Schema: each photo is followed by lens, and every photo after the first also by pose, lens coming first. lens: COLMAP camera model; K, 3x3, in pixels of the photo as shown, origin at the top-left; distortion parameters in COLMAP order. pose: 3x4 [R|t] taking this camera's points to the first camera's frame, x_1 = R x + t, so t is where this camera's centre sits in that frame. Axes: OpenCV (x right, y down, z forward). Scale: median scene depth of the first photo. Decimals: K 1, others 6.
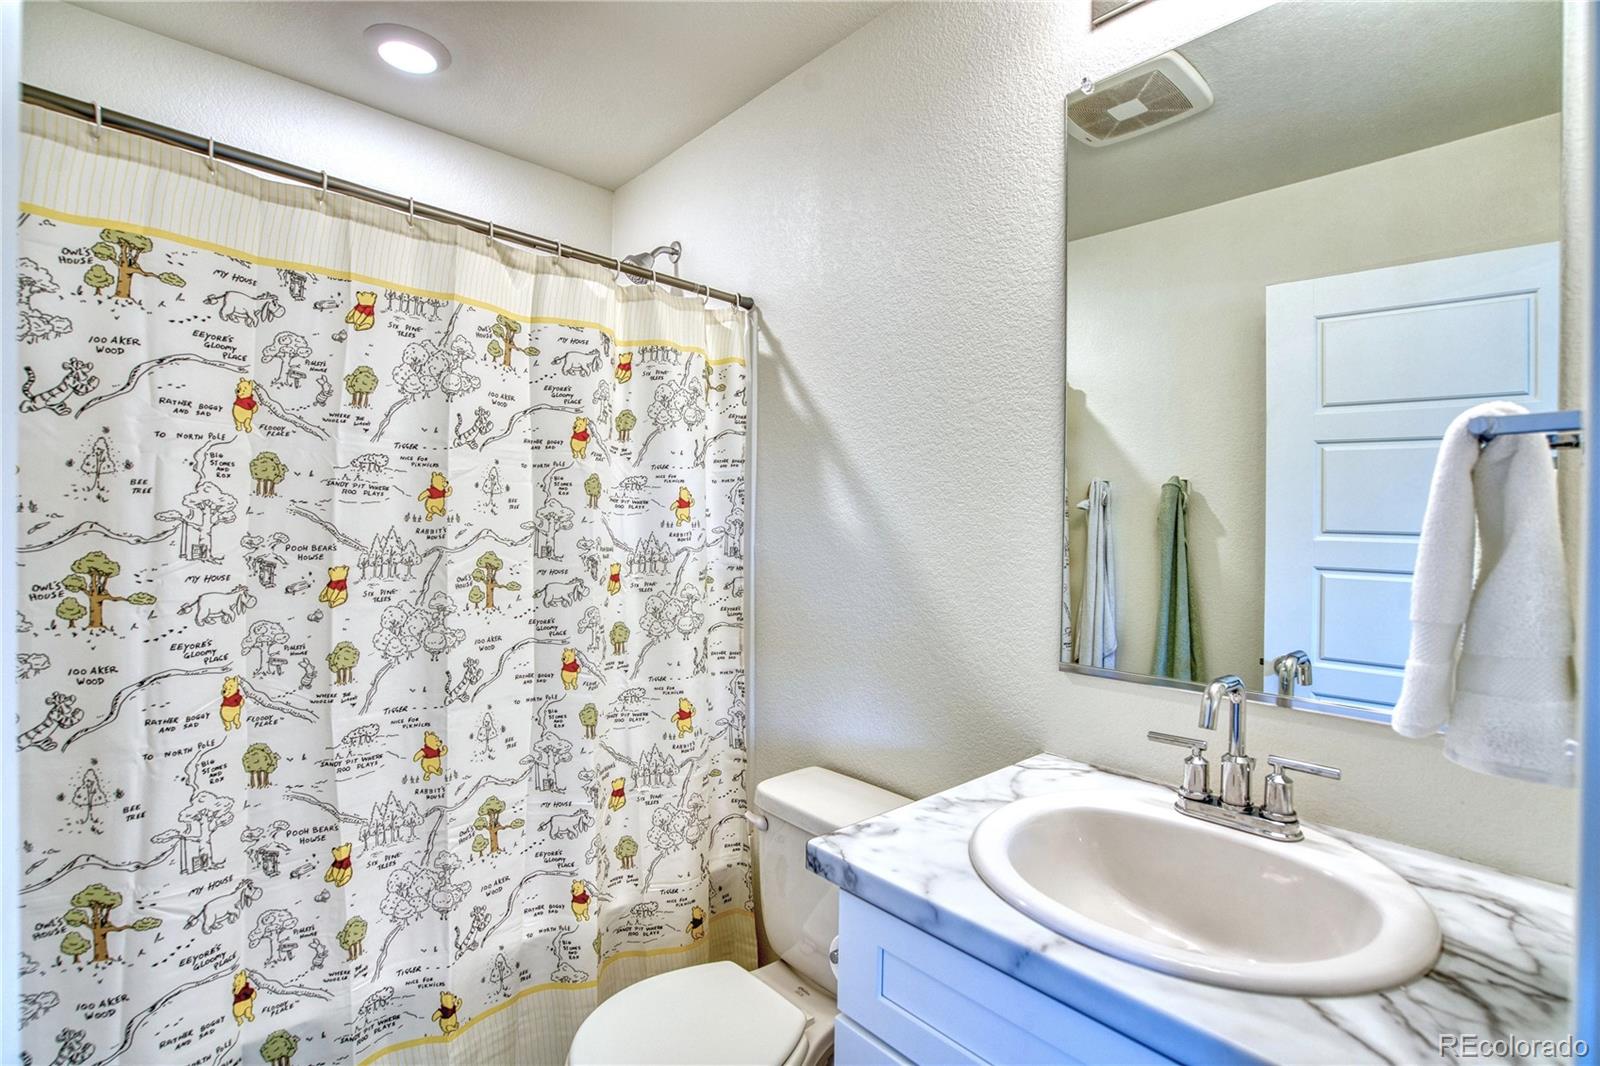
lens RADIAL K [[747.0, 0, 800.6], [0, 747.0, 531.9], [0, 0, 1]] dist [-0.037270, 0.009049]
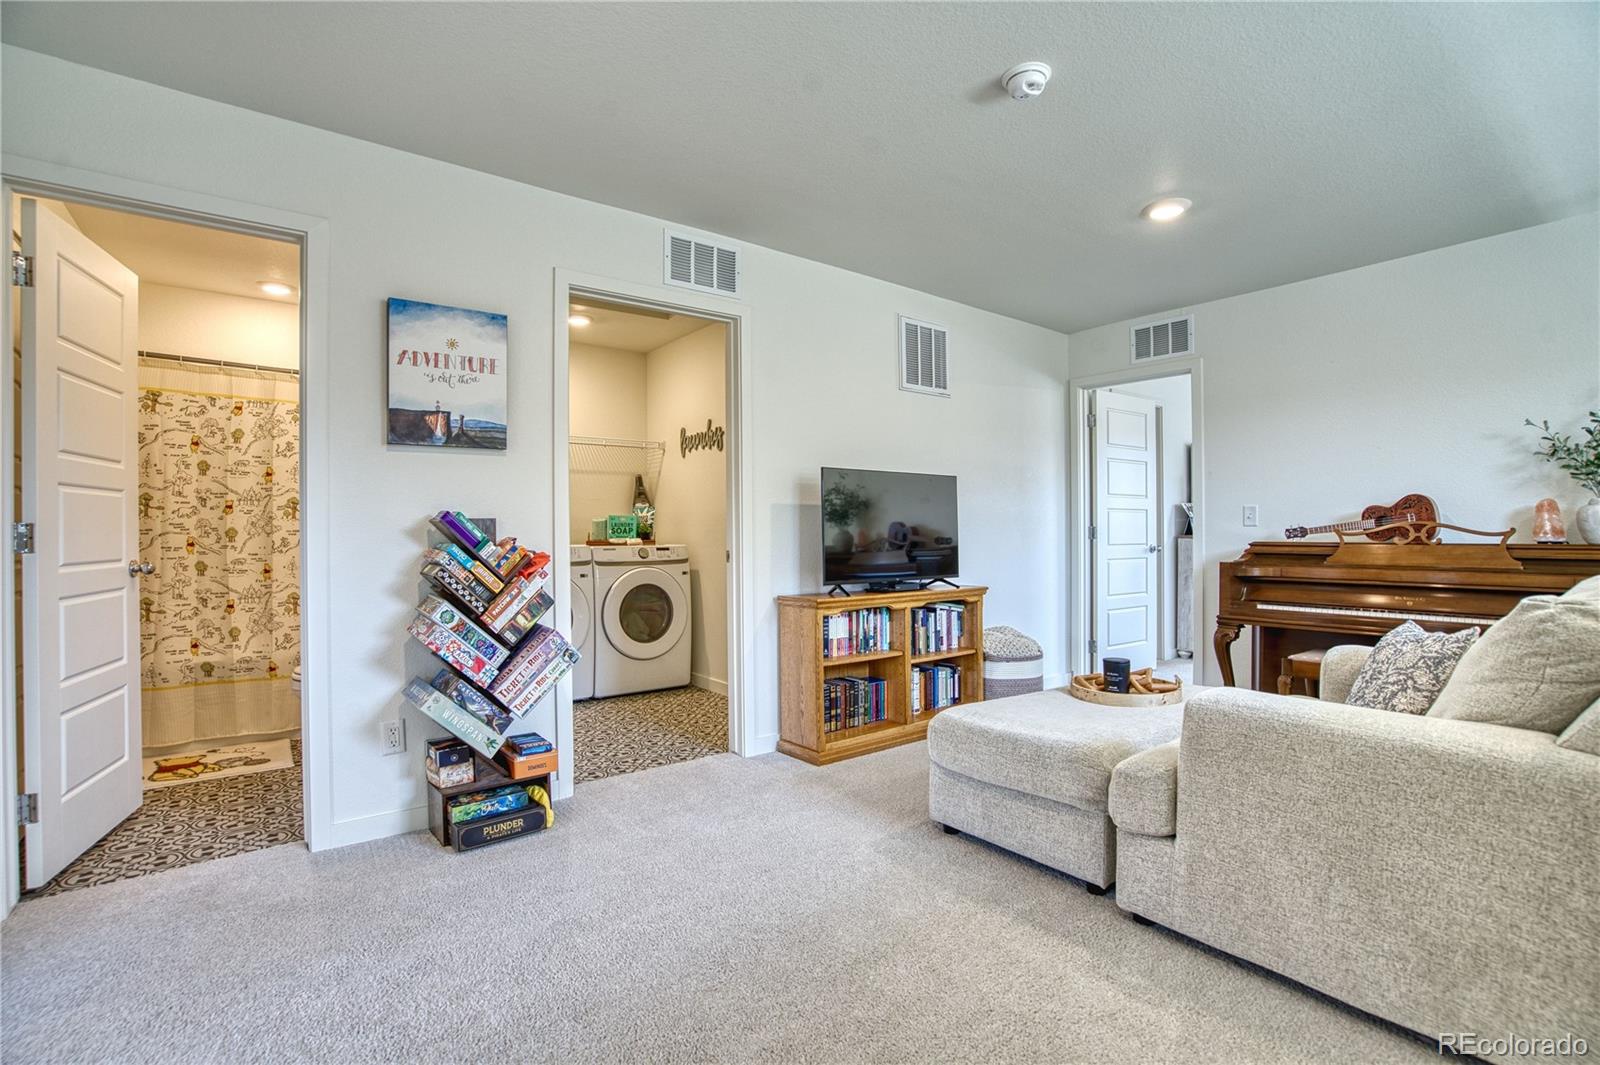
lens RADIAL K [[747.0, 0, 797.5], [0, 747.0, 533.5], [0, 0, 1]] dist [-0.037270, 0.009049]
pose [[0.995246, -0.017445, -0.095817, 1.838532], [0.016973, 0.999839, -0.005739, 0.231470], [0.095902, 0.004086, 0.995382, -1.610057]]
